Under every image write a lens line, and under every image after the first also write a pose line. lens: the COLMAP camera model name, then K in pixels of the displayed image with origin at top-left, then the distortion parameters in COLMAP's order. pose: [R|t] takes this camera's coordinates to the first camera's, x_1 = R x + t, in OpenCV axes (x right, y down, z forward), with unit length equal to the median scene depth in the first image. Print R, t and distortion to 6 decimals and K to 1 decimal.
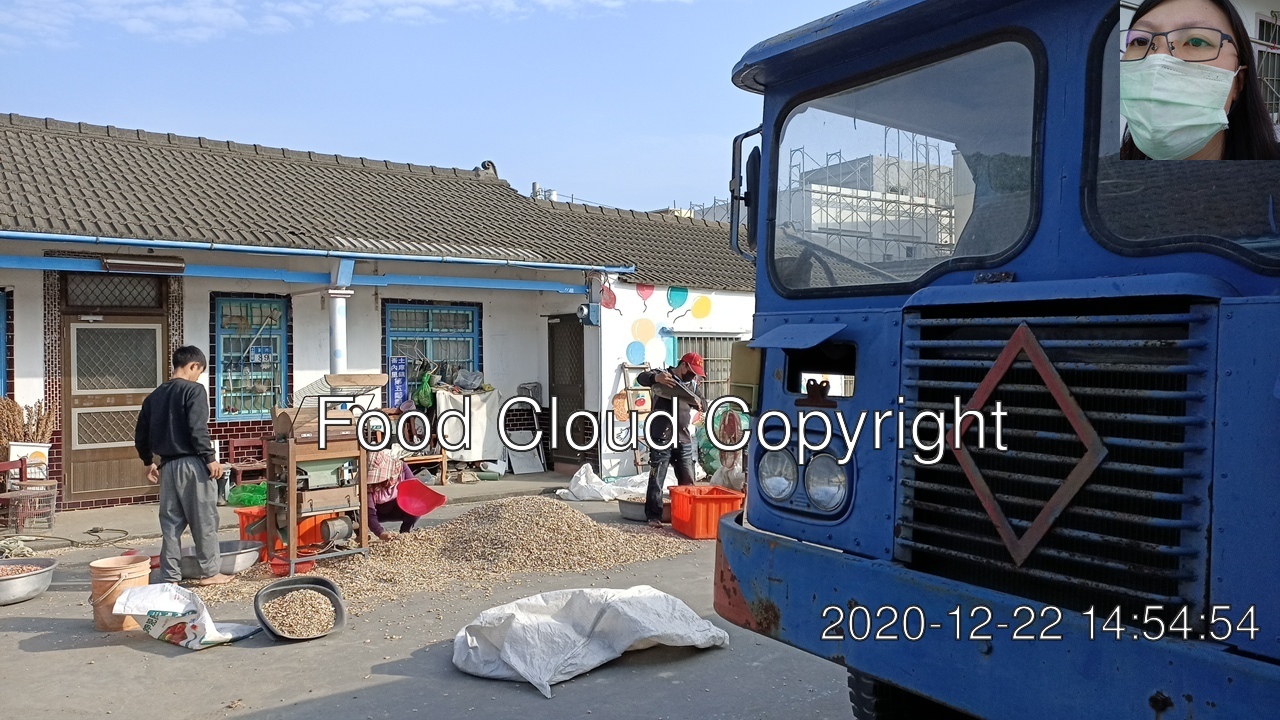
lens RADIAL K [[935.5, 0, 640.0], [0, 935.5, 360.0], [0, 0, 1]] dist [0.077997, -0.062843]
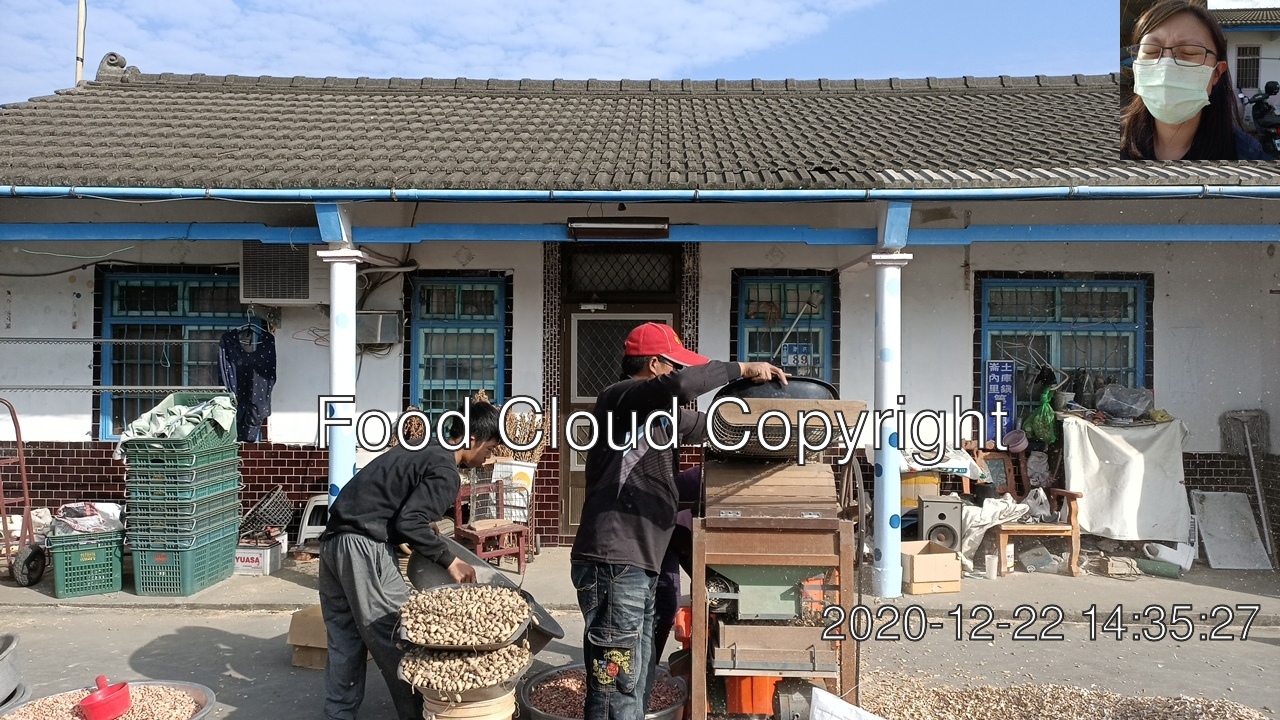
lens RADIAL K [[935.5, 0, 640.0], [0, 935.5, 360.0], [0, 0, 1]] dist [0.077997, -0.062843]
pose [[0.781926, 0.014775, -0.623196, -0.059753], [-0.016499, 0.999859, 0.003003, -0.002715], [0.623153, 0.007934, 0.782060, 0.427453]]
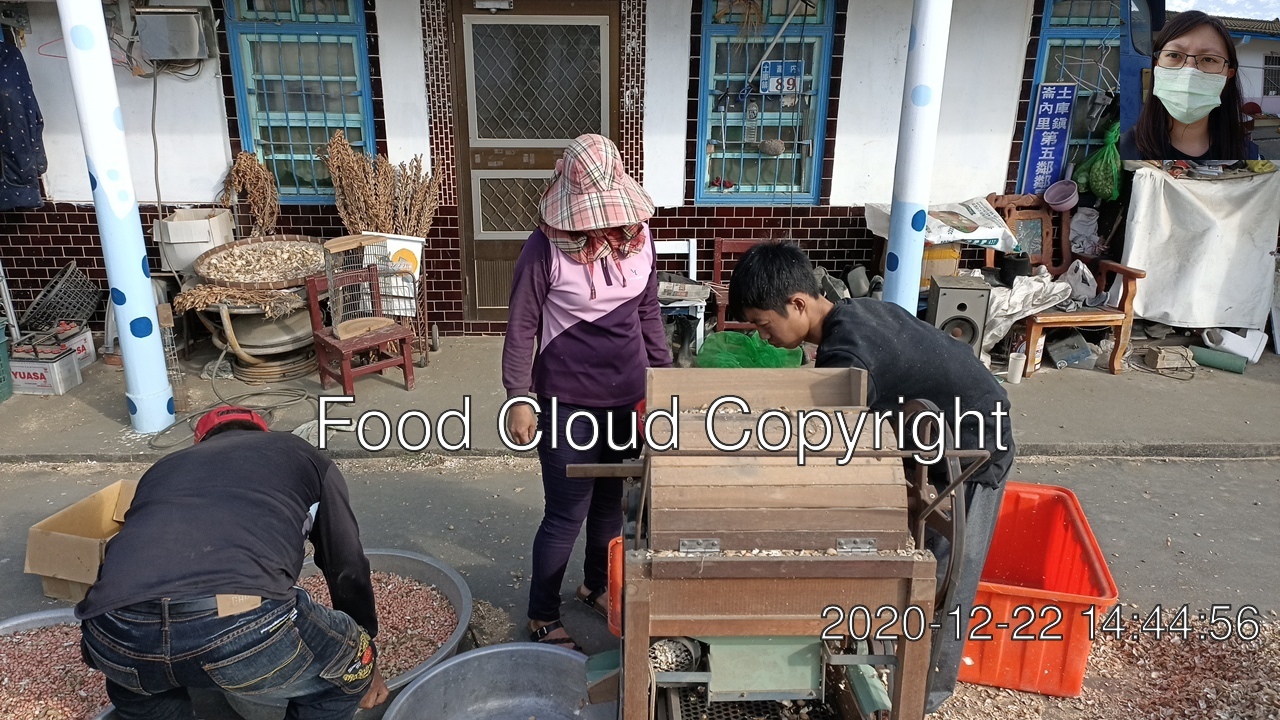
lens RADIAL K [[945.0, 0, 632.2], [0, 945.0, 359.5], [0, 0, 1]] dist [0.099019, -0.106766]
pose [[0.810330, 0.211941, -0.546302, -0.172798], [-0.019451, 0.941513, 0.336414, -0.039700], [0.585651, -0.261980, 0.767059, 0.589856]]
